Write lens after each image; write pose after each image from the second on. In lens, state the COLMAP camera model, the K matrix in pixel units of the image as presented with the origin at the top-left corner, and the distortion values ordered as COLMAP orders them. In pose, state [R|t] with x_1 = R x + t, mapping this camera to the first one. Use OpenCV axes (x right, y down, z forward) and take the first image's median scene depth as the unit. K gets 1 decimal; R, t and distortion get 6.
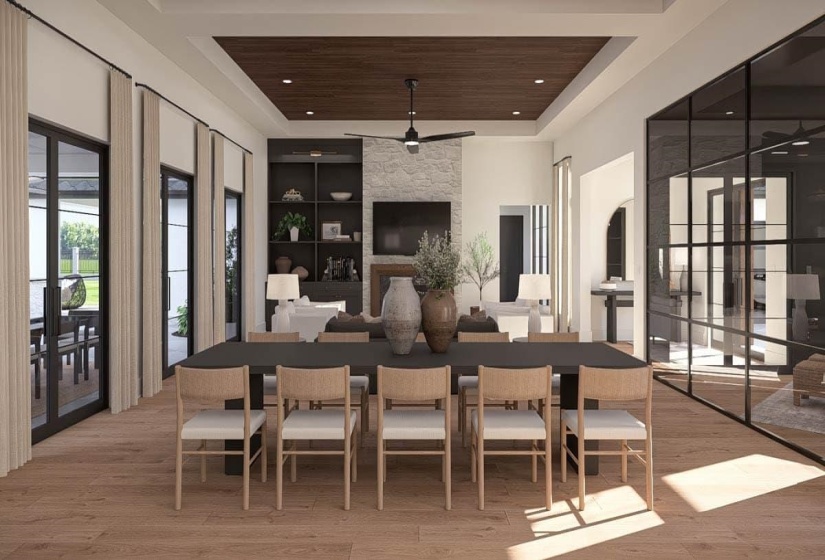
lens RADIAL K [[862.4, 0, 412.5], [0, 862.4, 280.0], [0, 0, 1]] dist [0.033986, 0.003201]
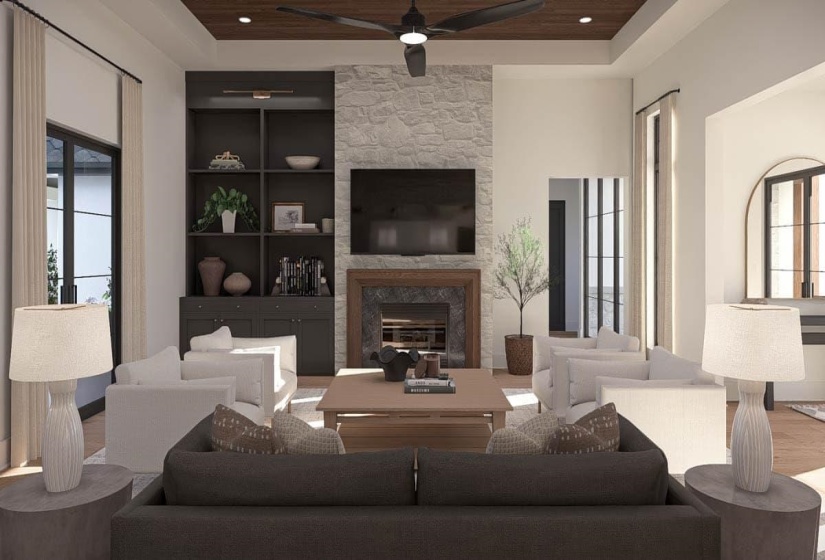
lens RADIAL K [[862.4, 0, 412.5], [0, 862.4, 280.0], [0, 0, 1]] dist [0.033986, 0.003201]
pose [[0.999999, 0.000594, -0.001031, -0.000410], [-0.000594, 1.000000, 0.000648, -0.010634], [0.001031, -0.000648, 0.999999, 0.363979]]
